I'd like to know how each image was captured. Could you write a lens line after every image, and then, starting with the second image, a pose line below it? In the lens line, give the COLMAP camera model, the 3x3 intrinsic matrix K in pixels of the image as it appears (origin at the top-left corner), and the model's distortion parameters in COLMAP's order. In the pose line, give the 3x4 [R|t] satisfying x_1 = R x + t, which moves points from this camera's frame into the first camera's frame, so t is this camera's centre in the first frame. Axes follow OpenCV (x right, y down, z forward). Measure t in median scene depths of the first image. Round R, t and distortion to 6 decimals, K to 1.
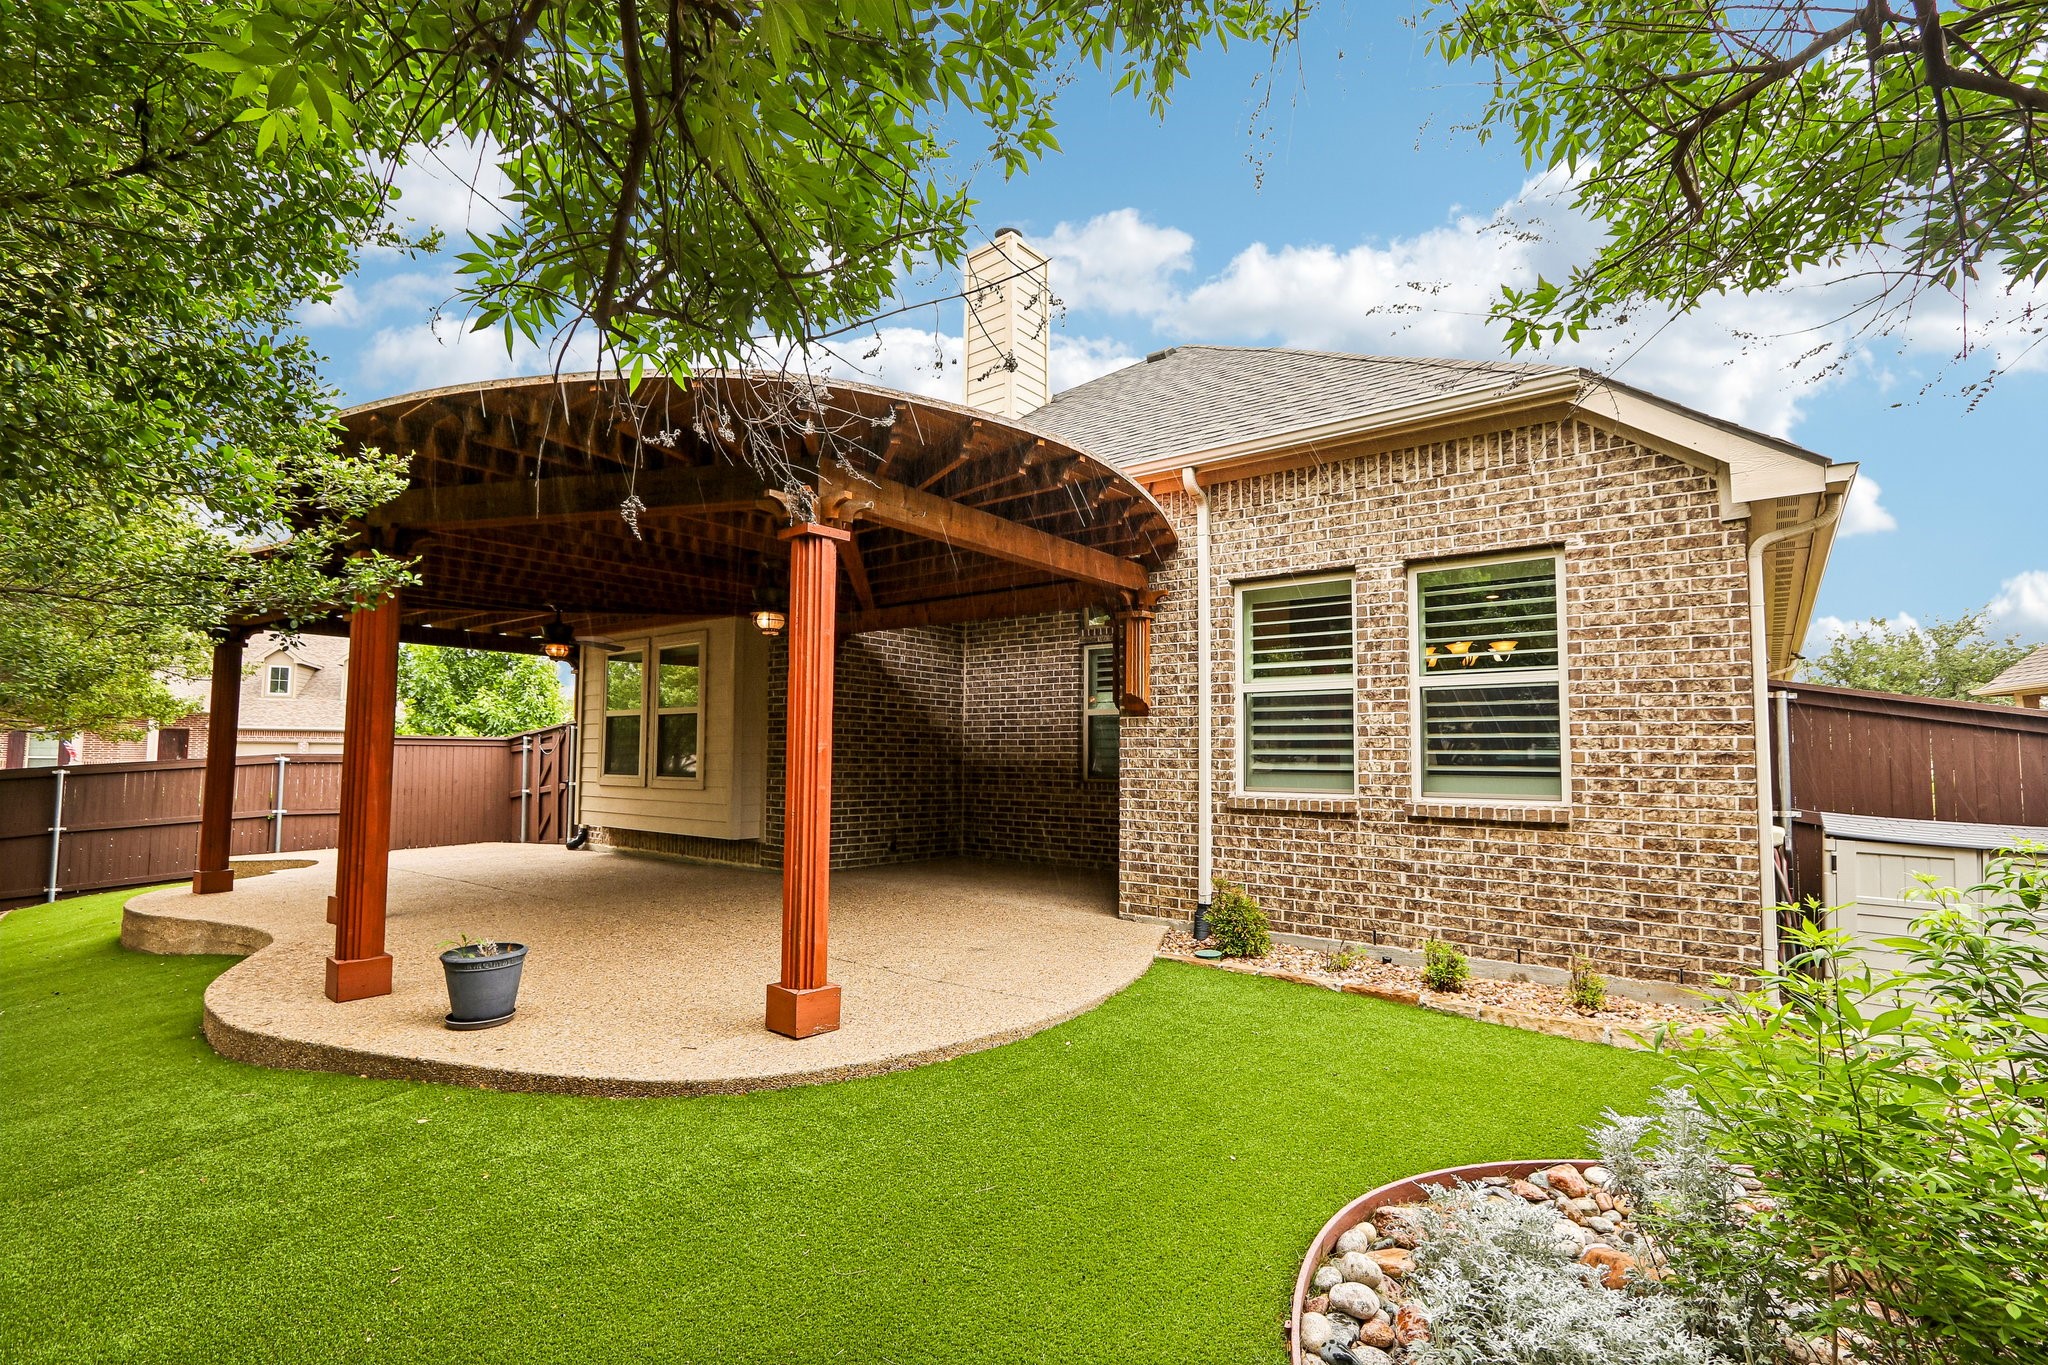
lens RADIAL K [[952.1, 0, 1023.3], [0, 952.1, 692.6], [0, 0, 1]] dist [-0.013915, 0.000531]
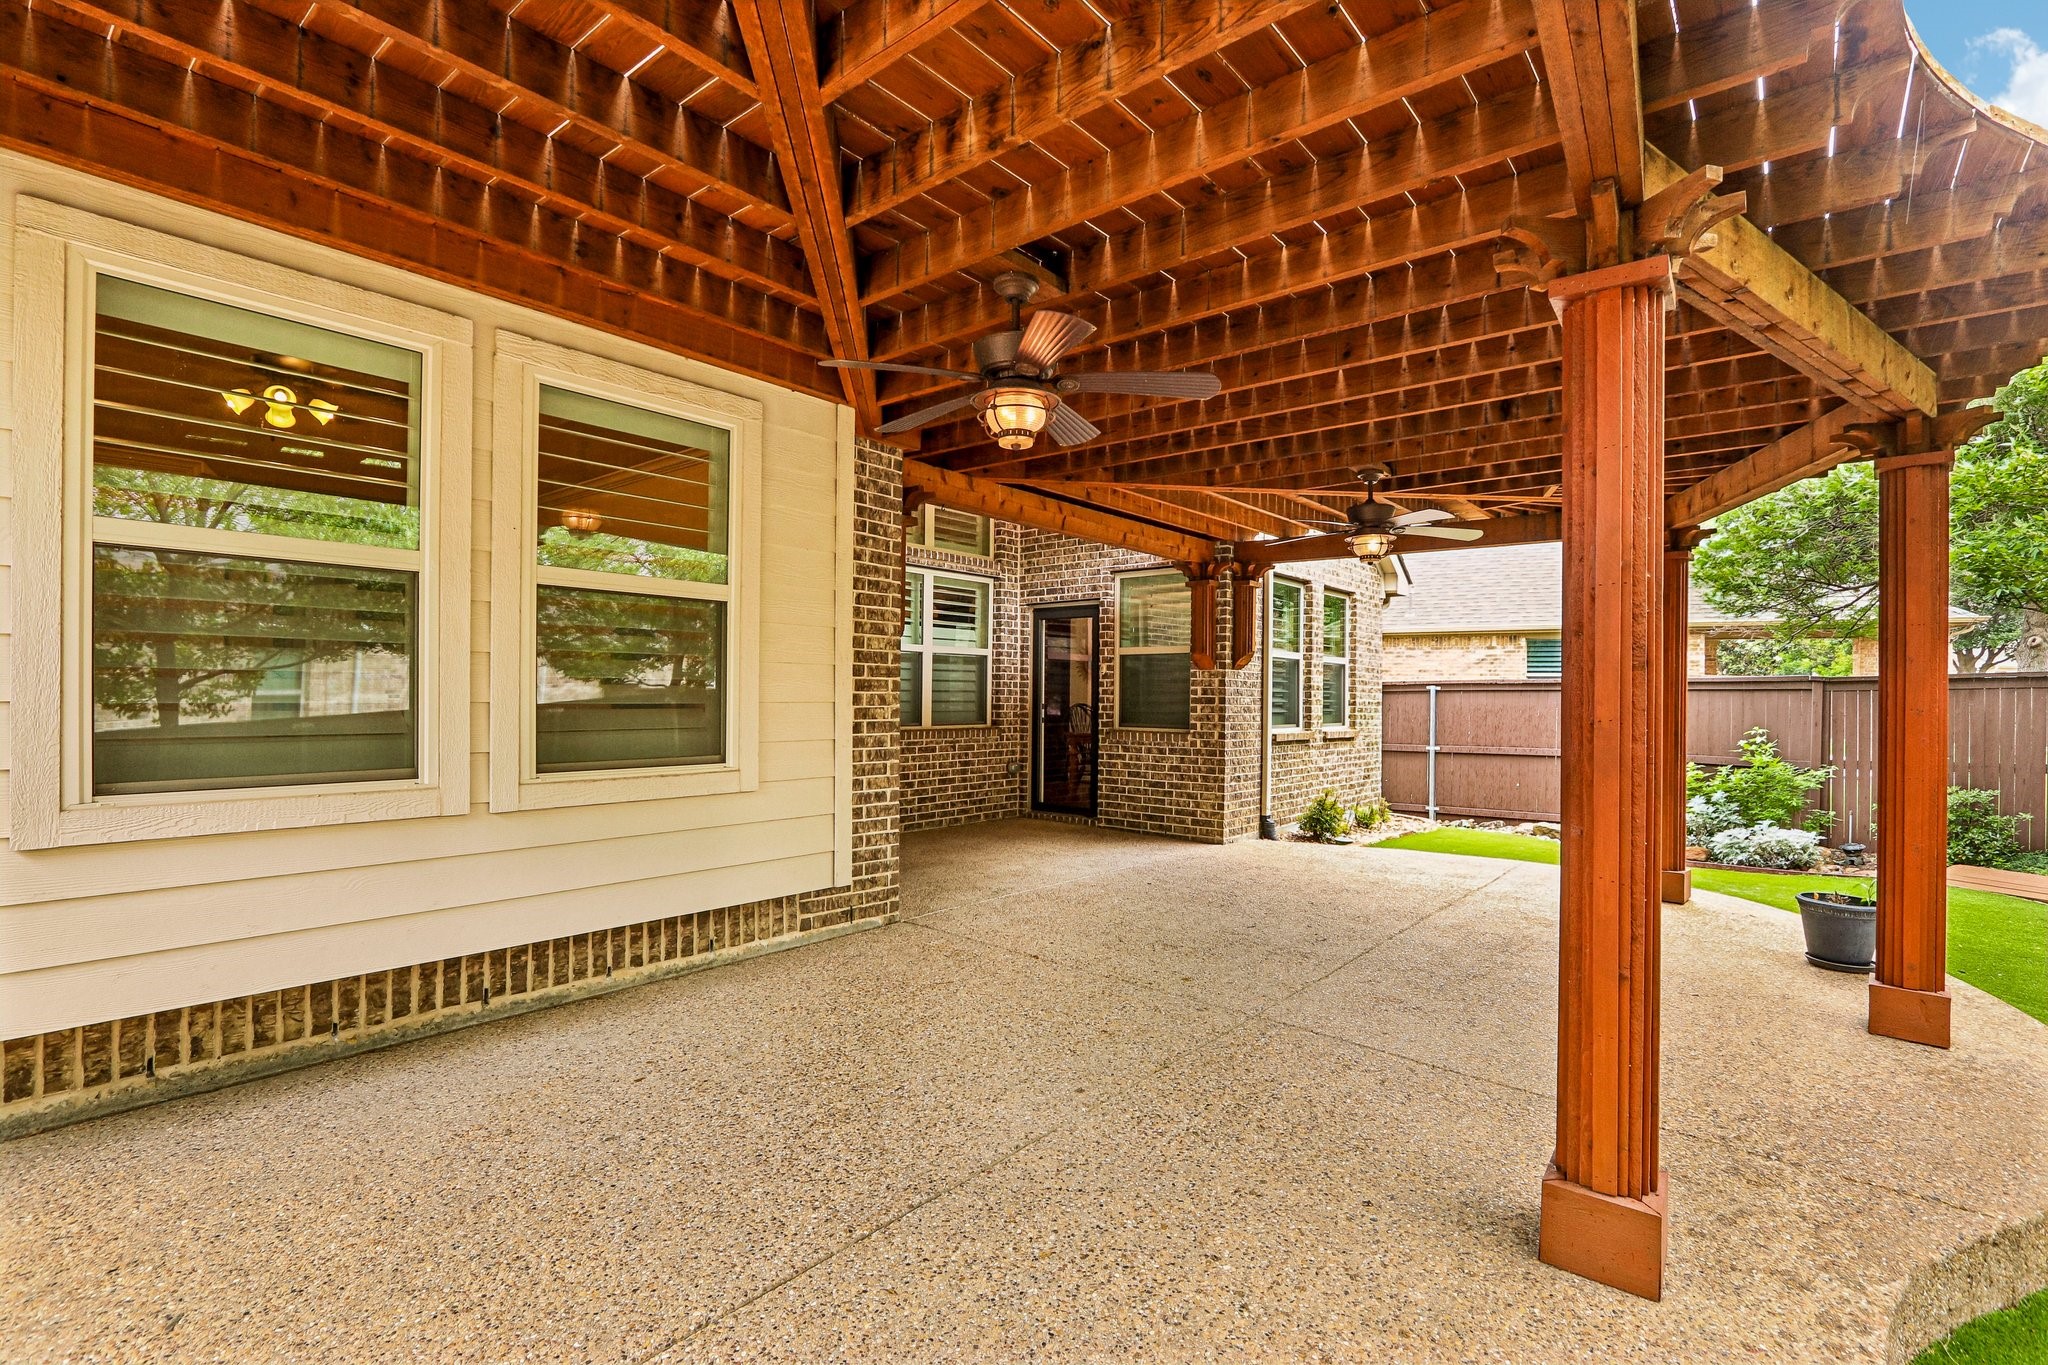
lens RADIAL K [[942.3, 0, 1032.4], [0, 942.3, 692.6], [0, 0, 1]] dist [-0.014824, 0.002004]
pose [[0.026068, -0.003121, 0.999655, -0.692268], [-0.076176, 0.997081, 0.005099, 0.044918], [-0.996754, -0.076283, 0.025754, 0.810978]]
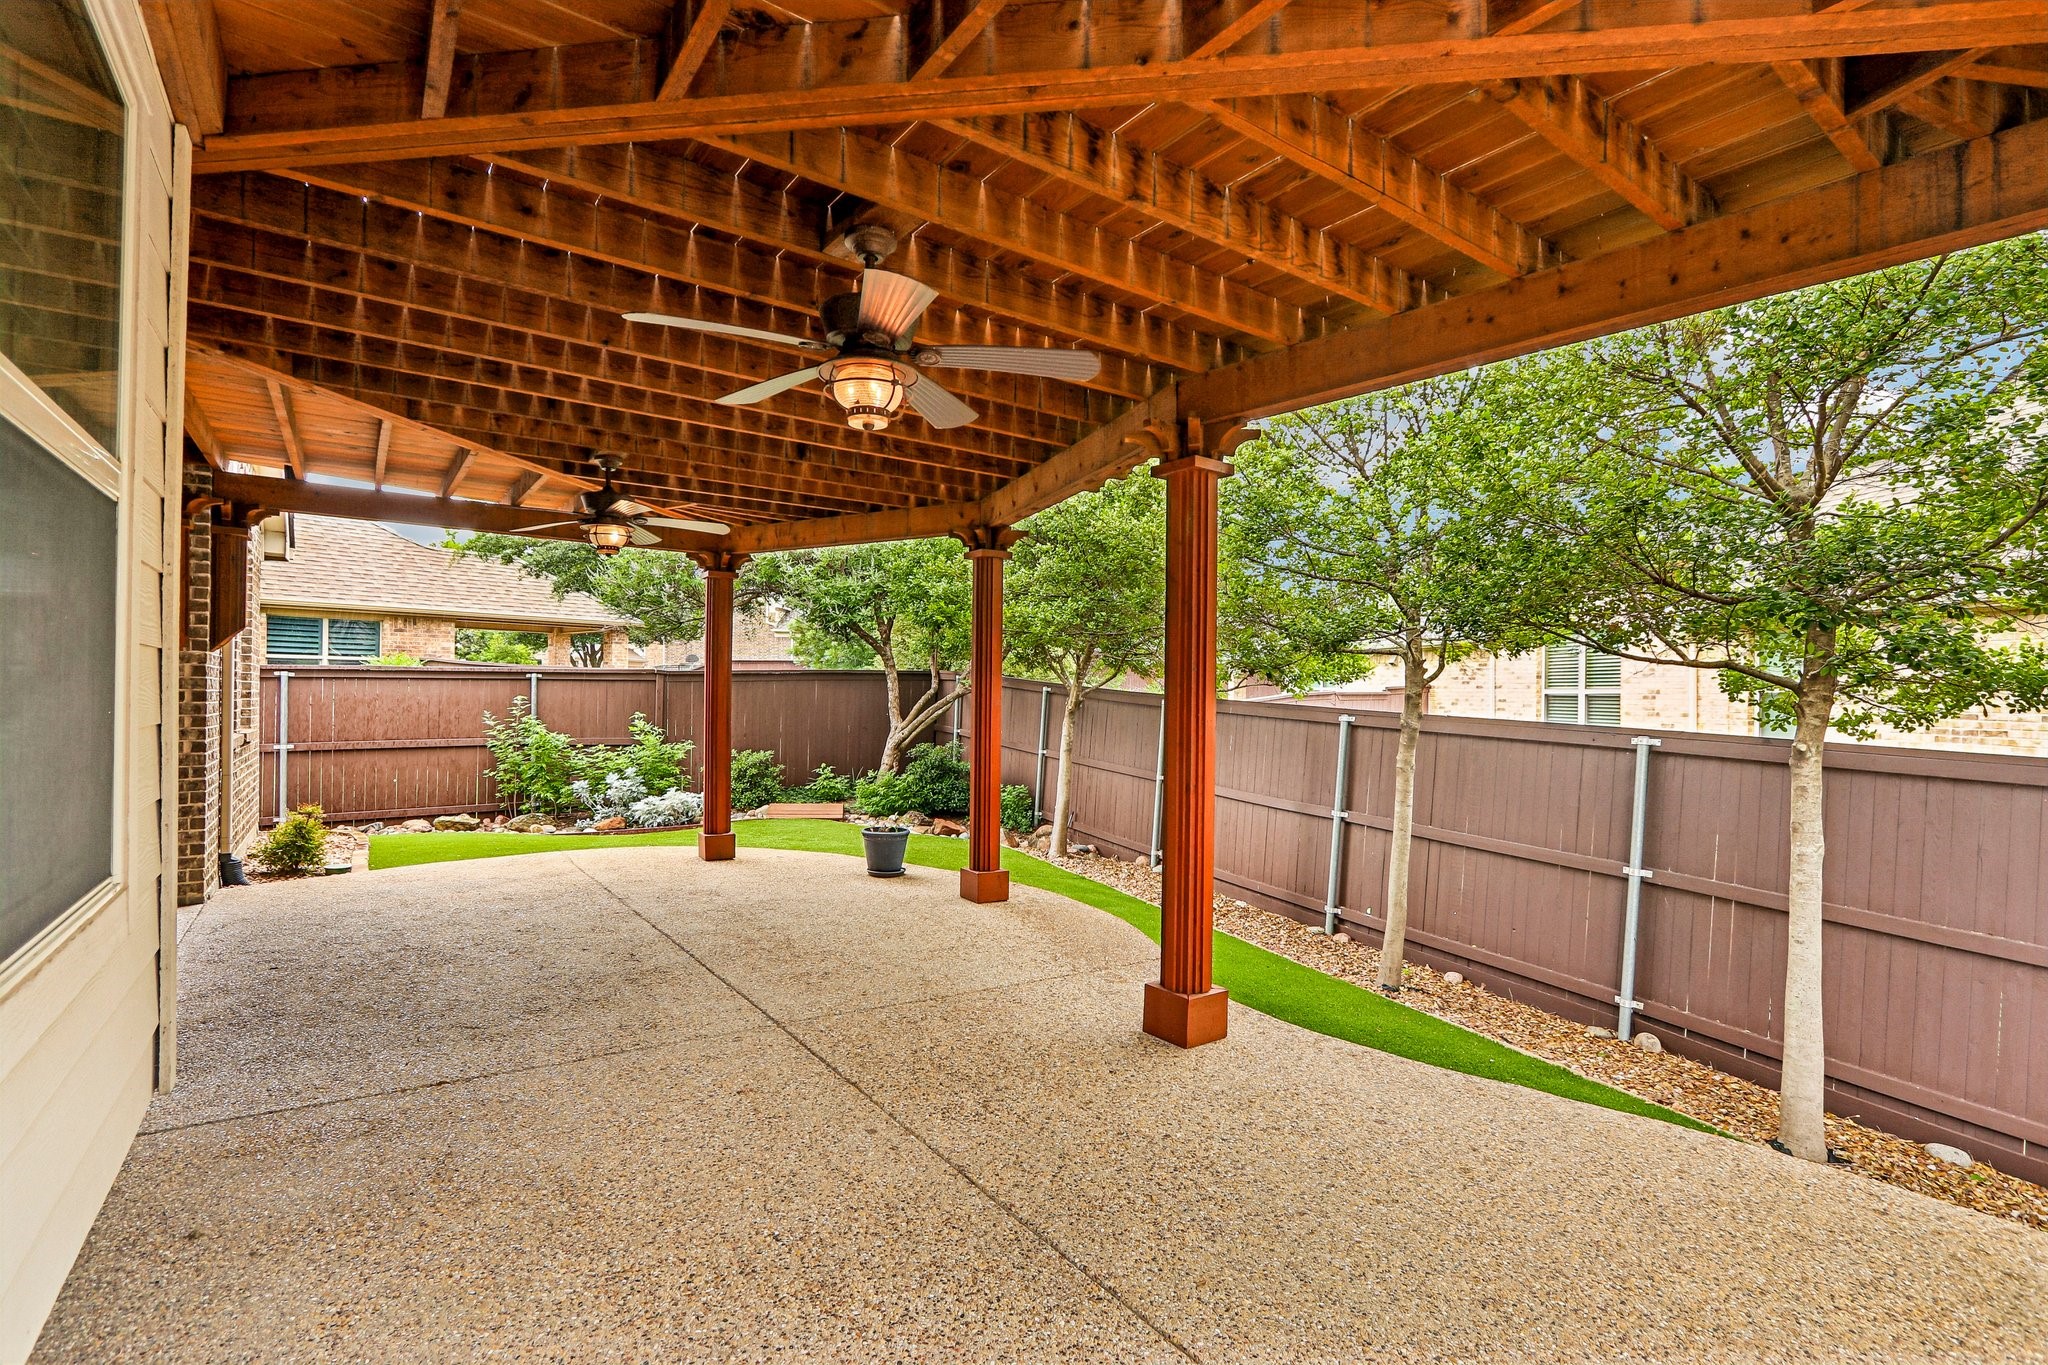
lens RADIAL K [[942.3, 0, 1032.4], [0, 942.3, 692.6], [0, 0, 1]] dist [-0.014824, 0.002004]
pose [[-0.962053, -0.018938, 0.272203, -0.517433], [-0.036903, 0.997454, -0.061030, 0.056299], [-0.270354, -0.068759, -0.960302, 1.052127]]
